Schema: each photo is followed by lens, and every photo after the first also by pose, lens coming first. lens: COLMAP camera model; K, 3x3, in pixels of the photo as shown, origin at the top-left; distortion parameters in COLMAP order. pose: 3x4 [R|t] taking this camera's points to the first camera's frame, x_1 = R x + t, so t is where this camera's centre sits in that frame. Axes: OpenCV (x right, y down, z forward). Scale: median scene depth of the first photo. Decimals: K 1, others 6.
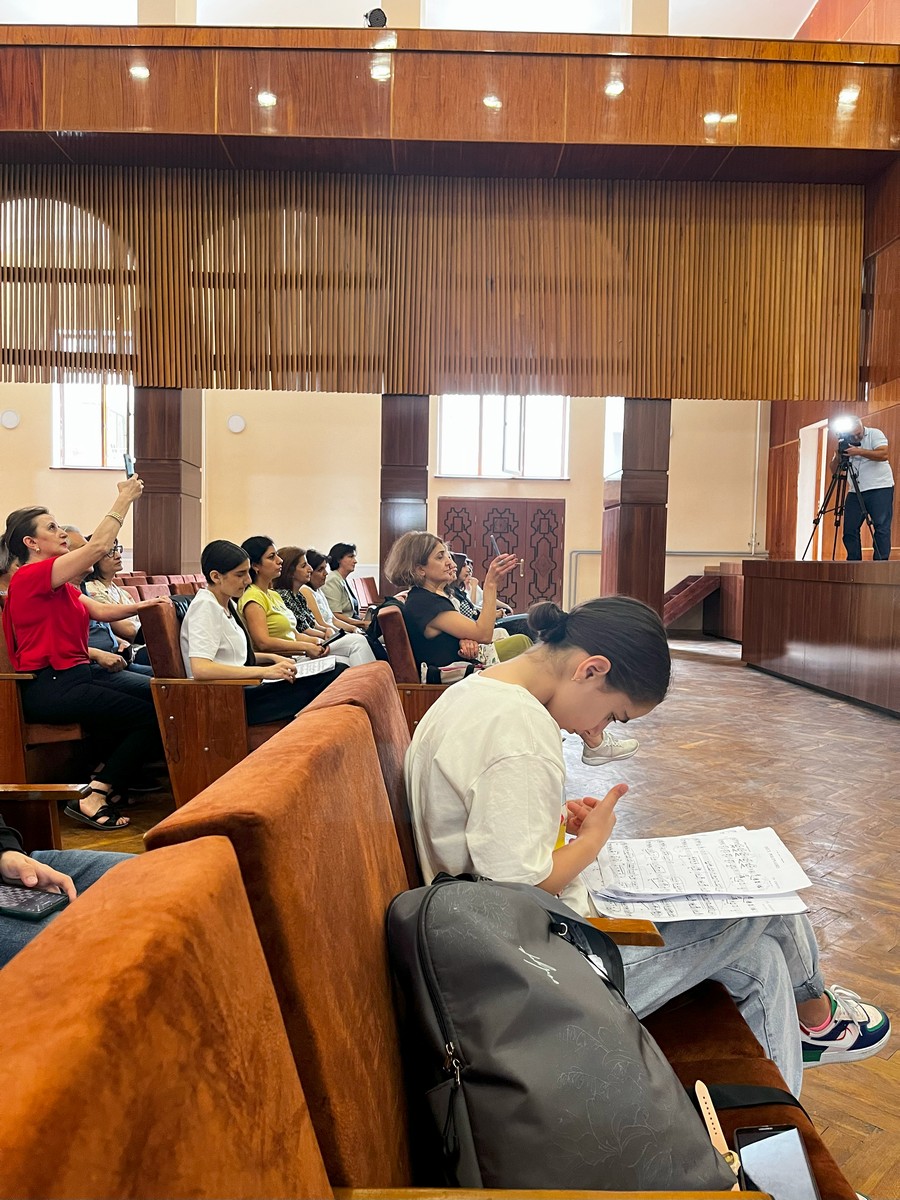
lens RADIAL K [[899.1, 0, 442.7], [0, 899.1, 612.9], [0, 0, 1]] dist [0.067103, -0.089463]
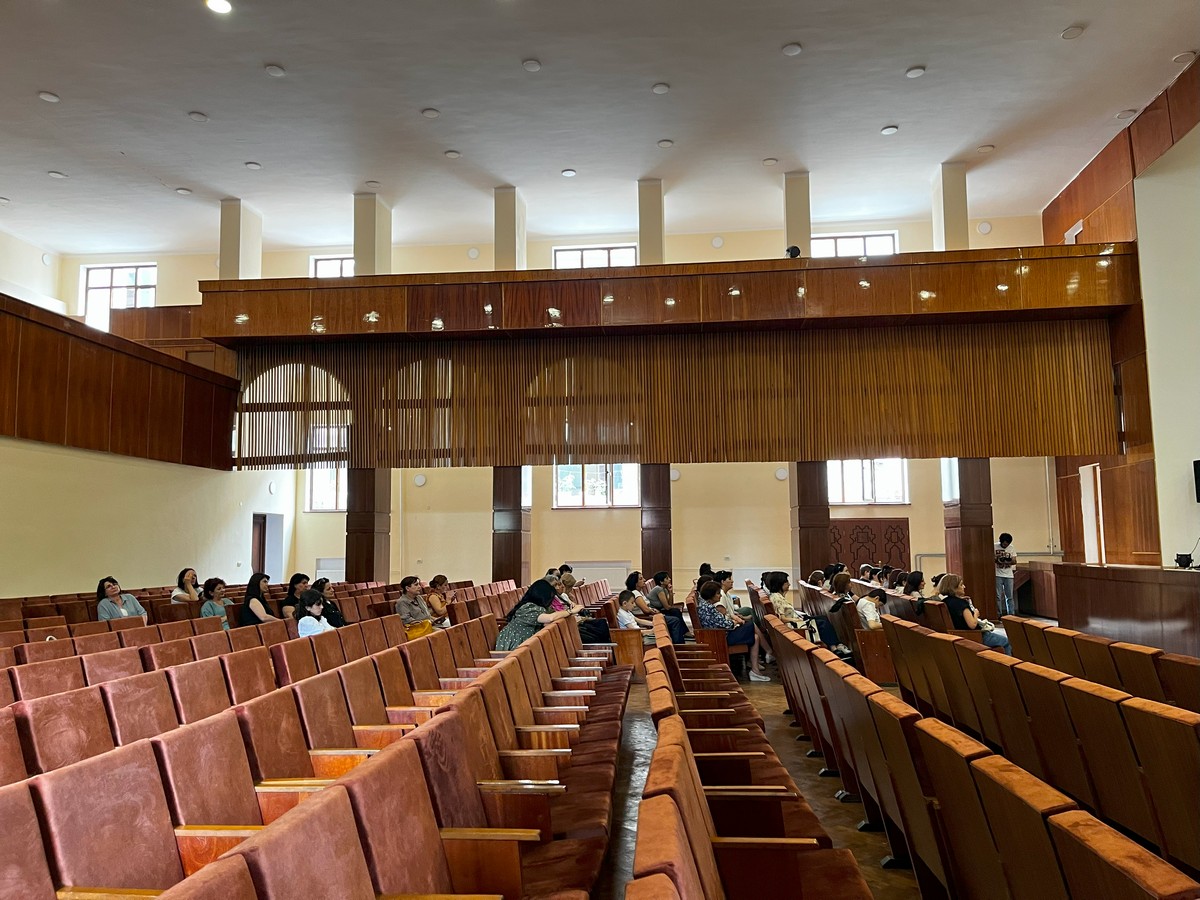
lens RADIAL K [[899.1, 0, 598.1], [0, 899.1, 458.6], [0, 0, 1]] dist [0.067103, -0.089463]
pose [[0.993683, -0.039671, -0.104978, -0.247466], [0.023108, 0.987718, -0.154530, -0.012588], [0.109819, 0.151128, 0.982395, -0.586575]]
